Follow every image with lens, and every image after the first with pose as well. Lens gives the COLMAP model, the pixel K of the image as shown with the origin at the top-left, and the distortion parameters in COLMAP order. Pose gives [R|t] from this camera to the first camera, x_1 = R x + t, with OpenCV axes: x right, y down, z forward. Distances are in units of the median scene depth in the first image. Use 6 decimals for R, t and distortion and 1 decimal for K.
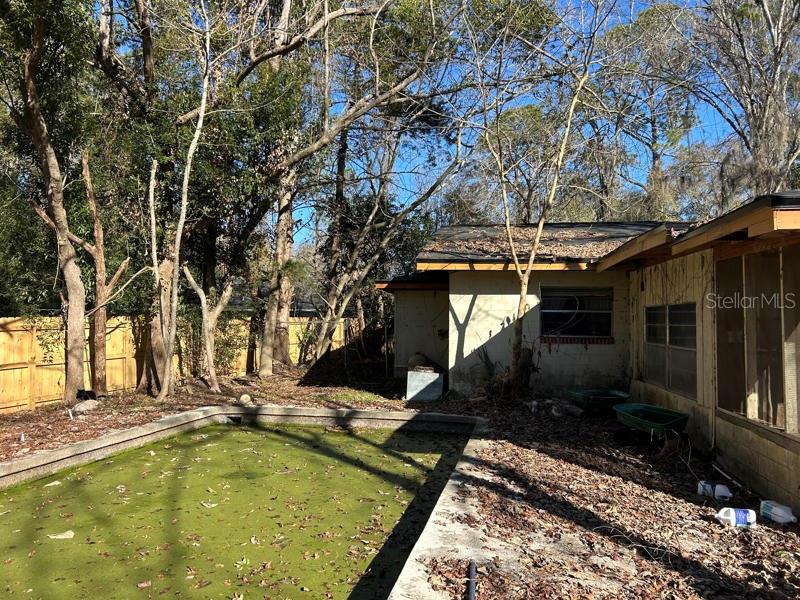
lens RADIAL K [[600.7, 0, 394.0], [0, 600.7, 303.1], [0, 0, 1]] dist [0.055199, -0.059607]
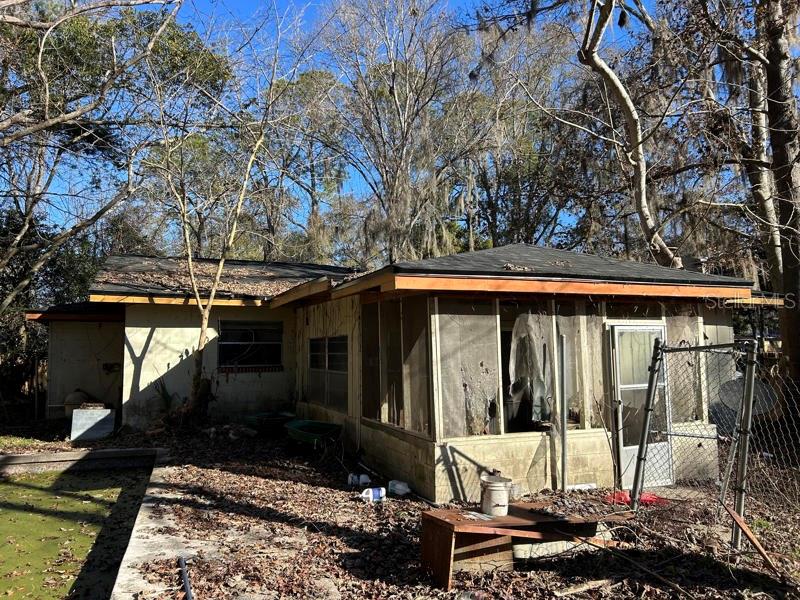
lens RADIAL K [[601.1, 0, 400.0], [0, 601.1, 300.0], [0, 0, 1]] dist [0.056348, -0.061249]
pose [[0.851702, 0.027229, 0.523319, -0.054523], [0.001174, 0.998548, -0.053866, -0.006252], [-0.524026, 0.046492, 0.850433, -0.103504]]
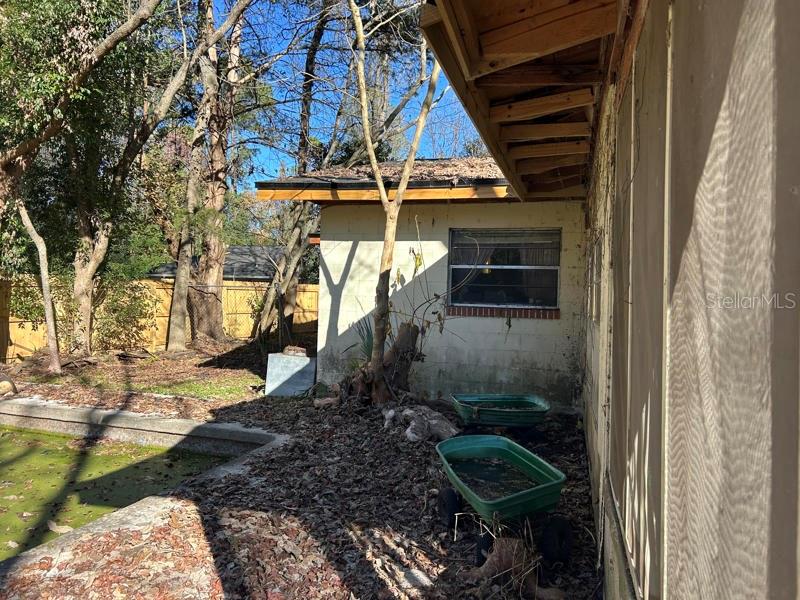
lens RADIAL K [[600.7, 0, 394.0], [0, 600.7, 303.1], [0, 0, 1]] dist [0.055199, -0.059607]
pose [[0.992657, 0.016983, -0.119768, 0.307269], [-0.011510, 0.998864, 0.046240, 0.027487], [0.120417, -0.044522, 0.991725, 0.409975]]
